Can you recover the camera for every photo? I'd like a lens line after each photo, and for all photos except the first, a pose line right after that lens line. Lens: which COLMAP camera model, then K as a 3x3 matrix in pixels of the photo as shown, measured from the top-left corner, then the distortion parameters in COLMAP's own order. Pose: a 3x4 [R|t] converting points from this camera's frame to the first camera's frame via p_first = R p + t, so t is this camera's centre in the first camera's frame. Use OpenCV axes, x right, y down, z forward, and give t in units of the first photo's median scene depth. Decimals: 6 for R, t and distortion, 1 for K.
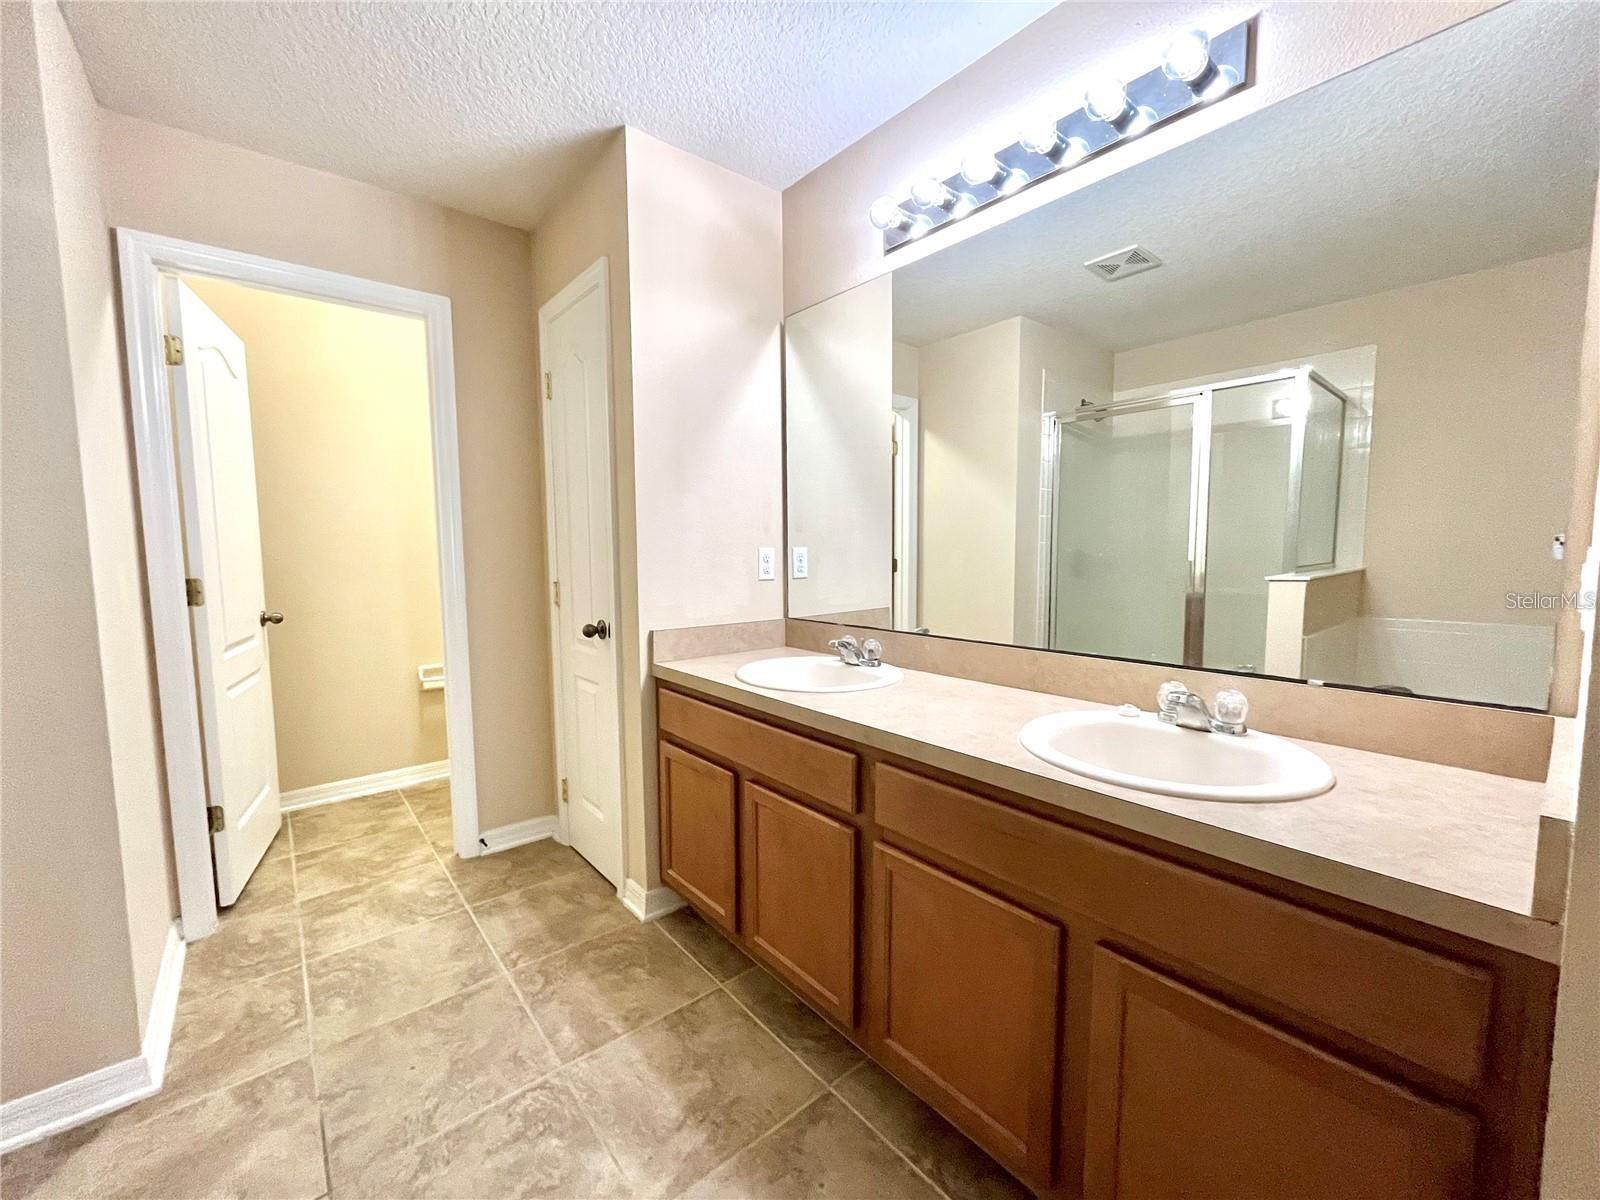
lens RADIAL K [[642.9, 0, 801.3], [0, 642.9, 604.9], [0, 0, 1]] dist [-0.000697, -0.000425]
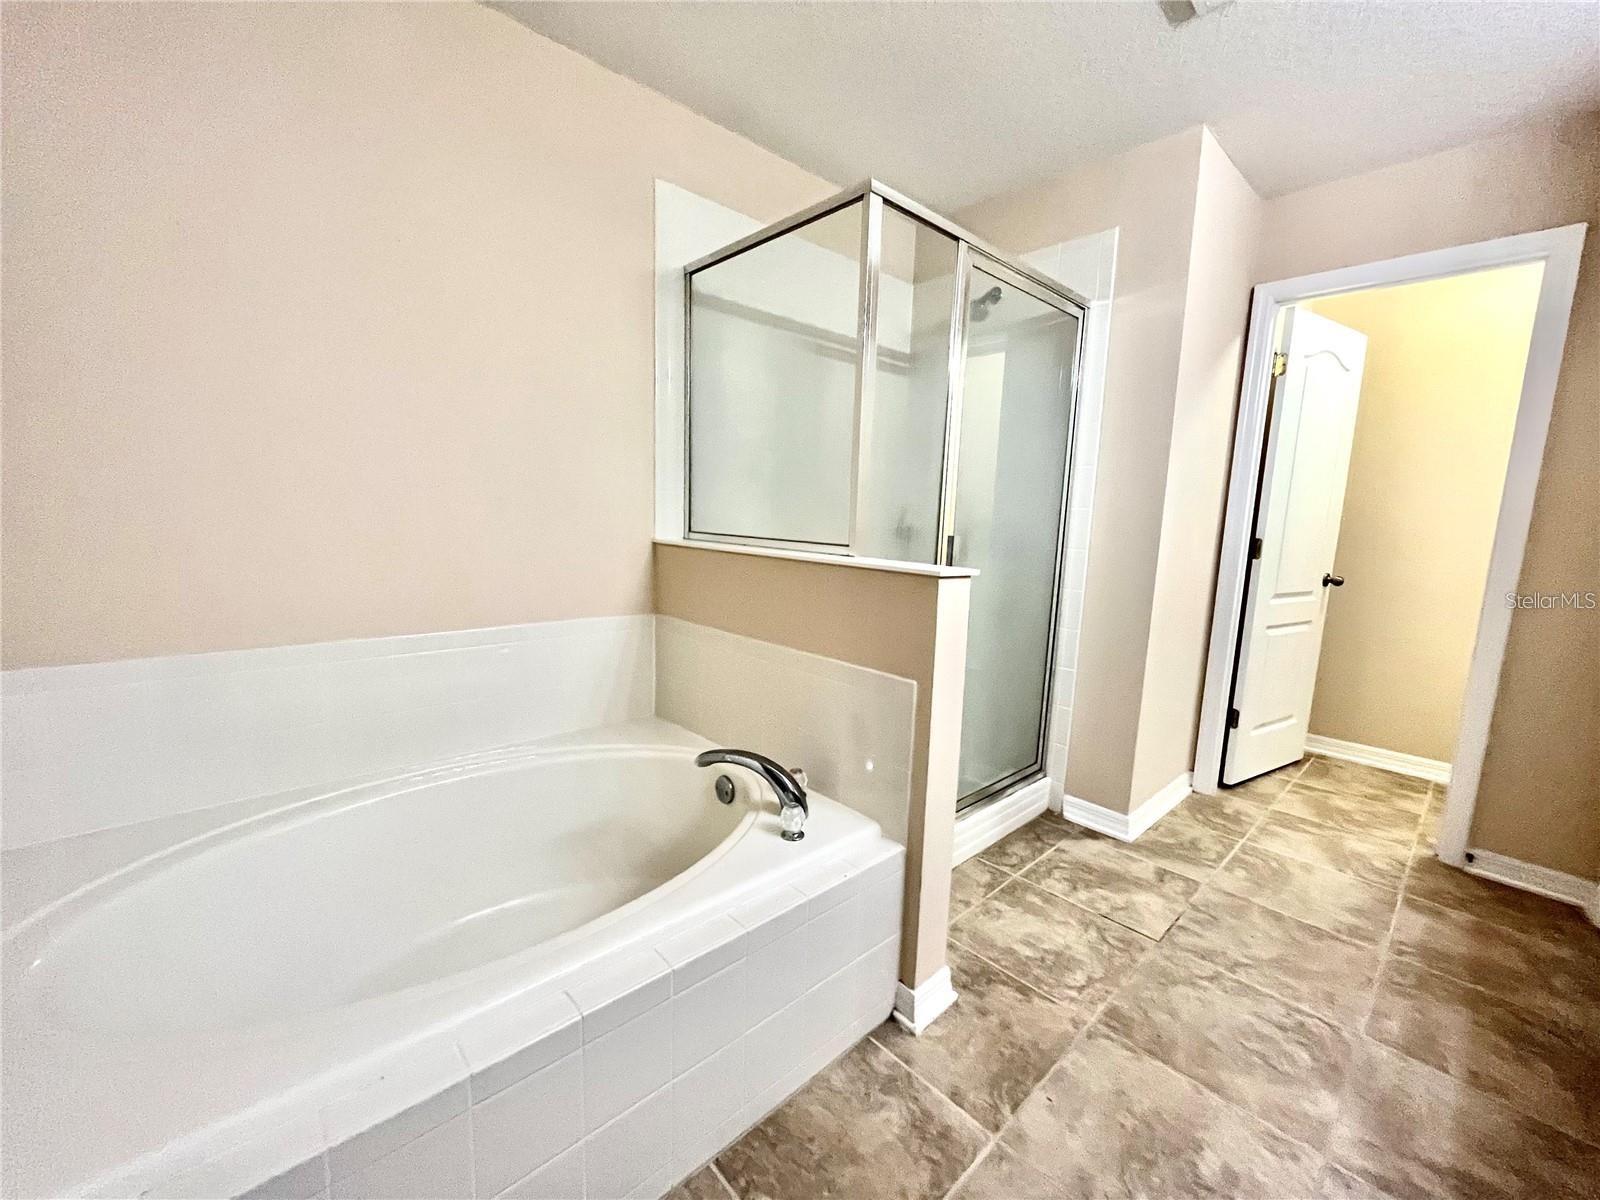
lens RADIAL K [[642.9, 0, 798.6], [0, 642.9, 600.5], [0, 0, 1]] dist [-0.000697, -0.000425]
pose [[0.043703, 0.148658, -0.987923, 0.353986], [-0.122940, 0.982152, 0.142351, 0.012742], [0.991451, 0.115234, 0.061199, -0.011271]]
